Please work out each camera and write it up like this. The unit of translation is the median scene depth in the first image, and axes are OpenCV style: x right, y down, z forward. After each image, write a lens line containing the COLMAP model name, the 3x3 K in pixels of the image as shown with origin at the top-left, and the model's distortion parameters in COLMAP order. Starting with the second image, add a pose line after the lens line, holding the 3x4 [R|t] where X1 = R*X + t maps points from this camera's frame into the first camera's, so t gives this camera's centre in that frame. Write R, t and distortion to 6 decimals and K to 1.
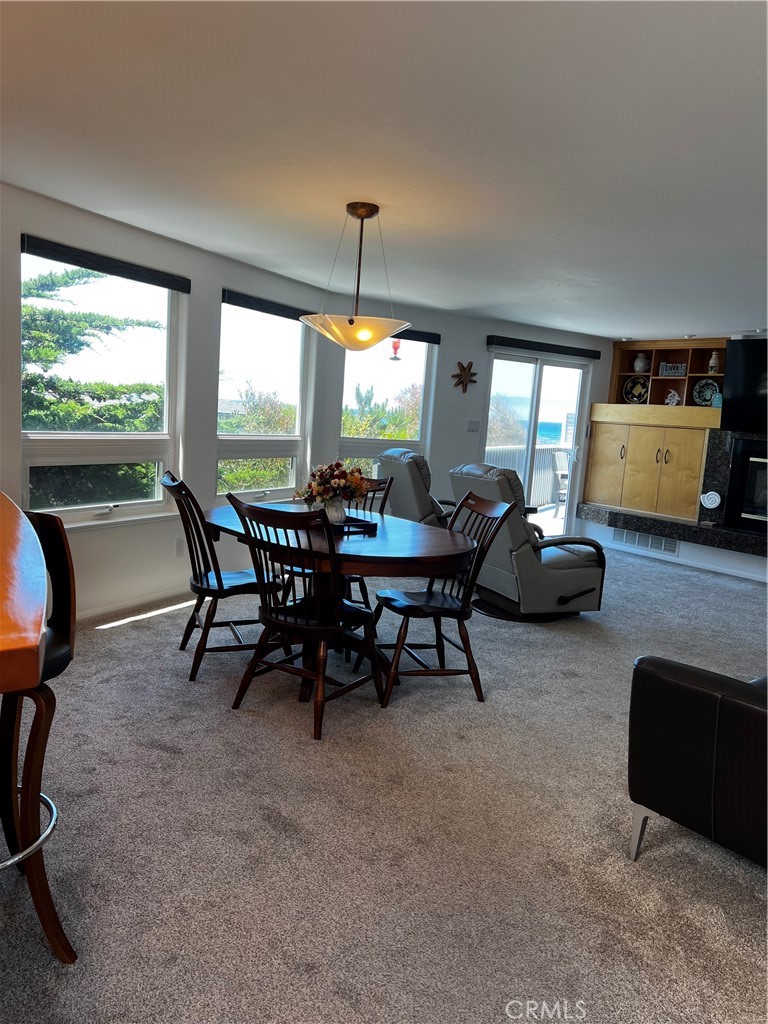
lens RADIAL K [[777.2, 0, 378.9], [0, 777.2, 511.0], [0, 0, 1]] dist [0.066820, -0.050225]
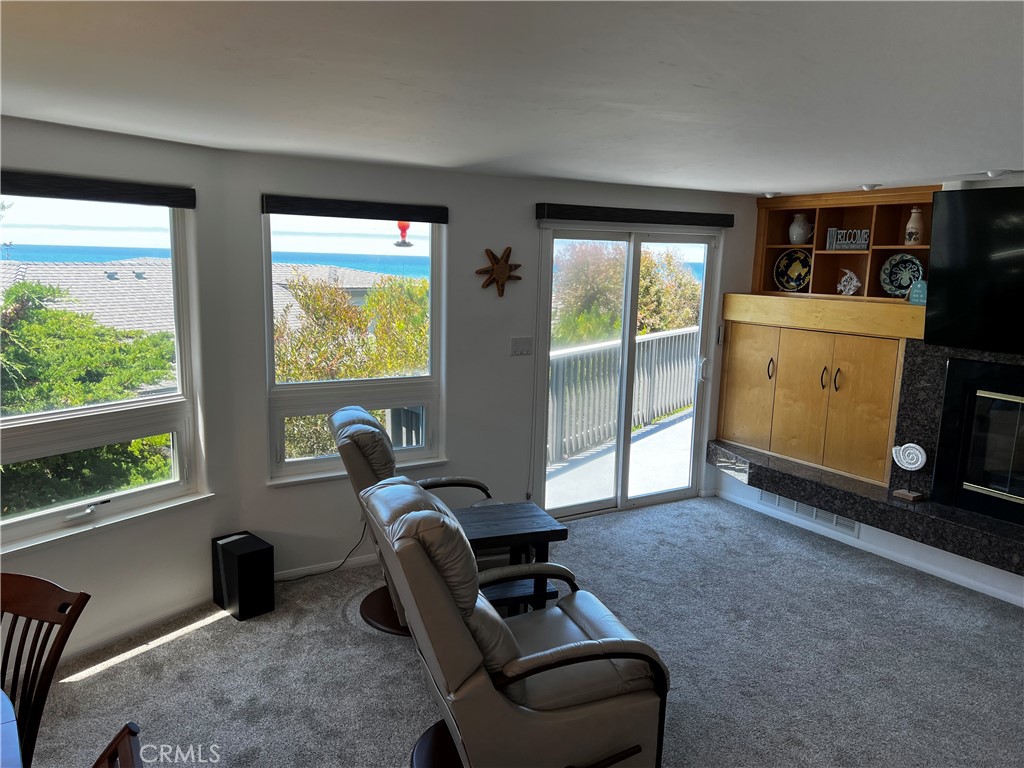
lens RADIAL K [[777.2, 0, 506.2], [0, 777.2, 399.0], [0, 0, 1]] dist [0.066820, -0.050225]
pose [[0.995051, -0.027494, -0.095486, 0.160993], [0.031695, 0.998583, 0.042756, -0.089270], [0.094175, -0.045571, 0.994512, 0.343094]]
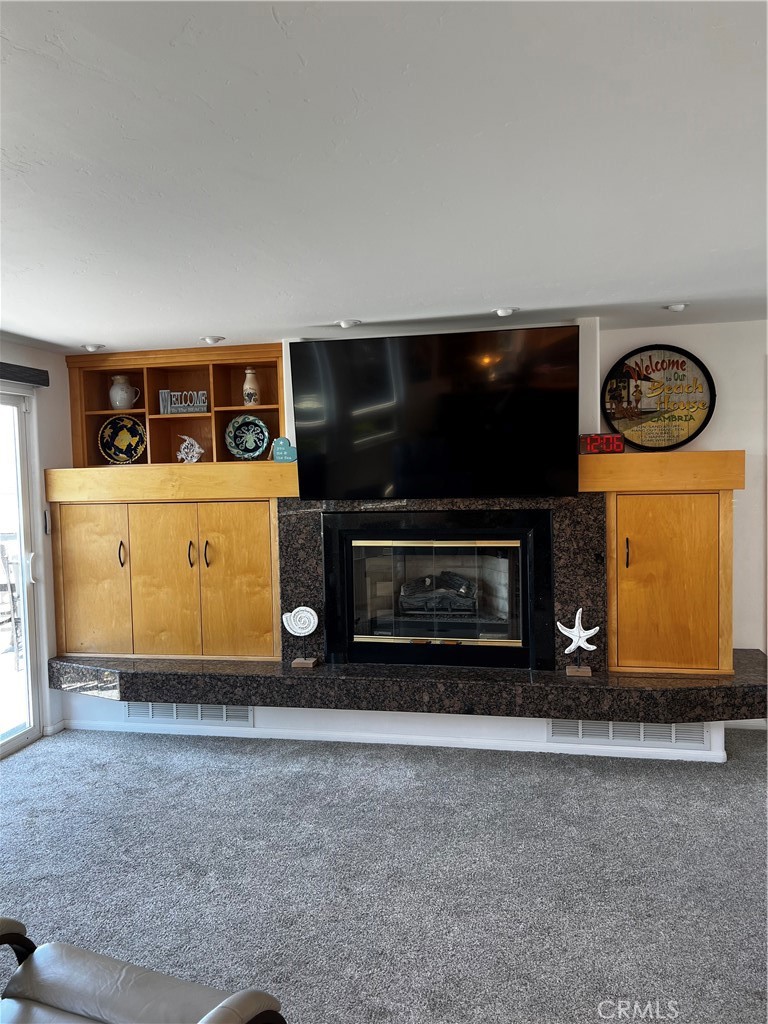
lens RADIAL K [[777.2, 0, 375.8], [0, 777.2, 513.8], [0, 0, 1]] dist [0.066820, -0.050225]
pose [[0.749458, -0.125027, 0.650139, 0.098881], [0.164232, 0.986422, 0.000375, -0.077894], [-0.641358, 0.106492, 0.759815, 0.495780]]
